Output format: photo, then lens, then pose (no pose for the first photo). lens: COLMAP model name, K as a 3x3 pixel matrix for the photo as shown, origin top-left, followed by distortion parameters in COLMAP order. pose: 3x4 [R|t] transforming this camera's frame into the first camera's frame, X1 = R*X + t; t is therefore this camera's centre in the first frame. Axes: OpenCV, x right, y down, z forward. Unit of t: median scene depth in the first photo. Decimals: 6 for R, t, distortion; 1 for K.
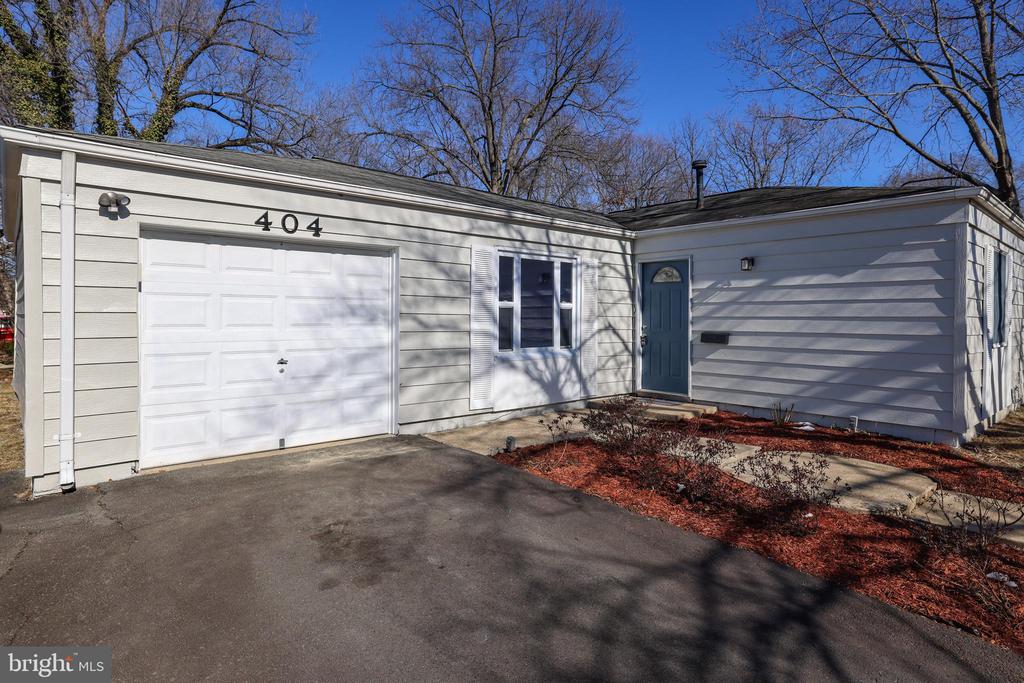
lens RADIAL K [[561.6, 0, 512.0], [0, 561.6, 341.5], [0, 0, 1]] dist [-0.000461, -0.000506]
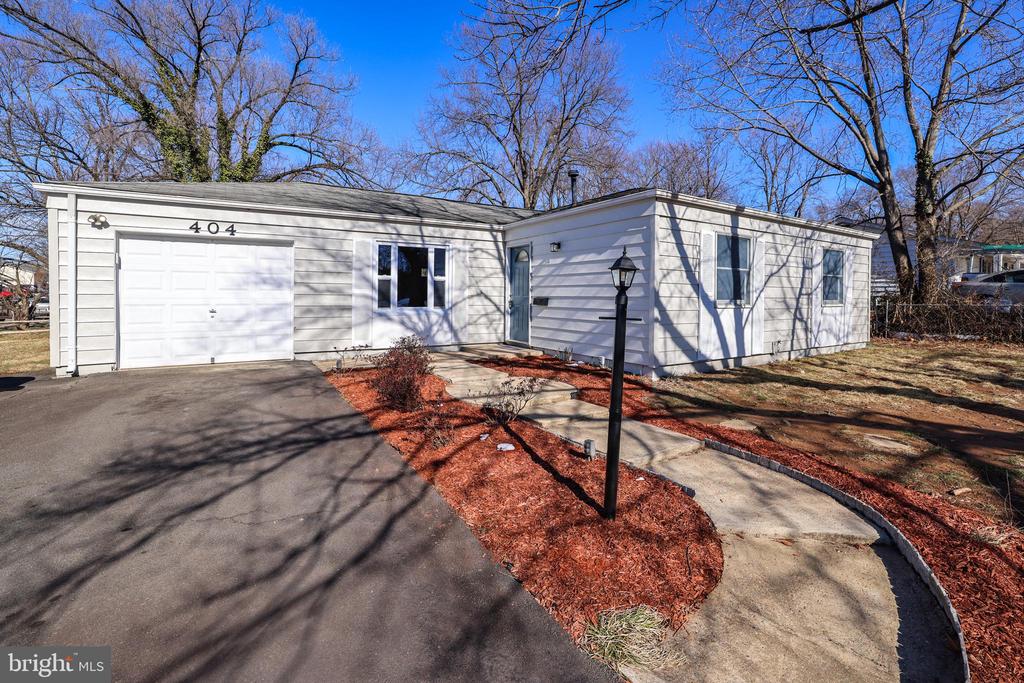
lens RADIAL K [[463.4, 0, 511.5], [0, 463.4, 311.9], [0, 0, 1]] dist [-0.000139, 0.000281]
pose [[0.983595, 0.007749, -0.180226, 0.535146], [-0.008800, 0.999949, -0.005034, 0.028579], [0.180178, 0.006537, 0.983612, -0.143866]]
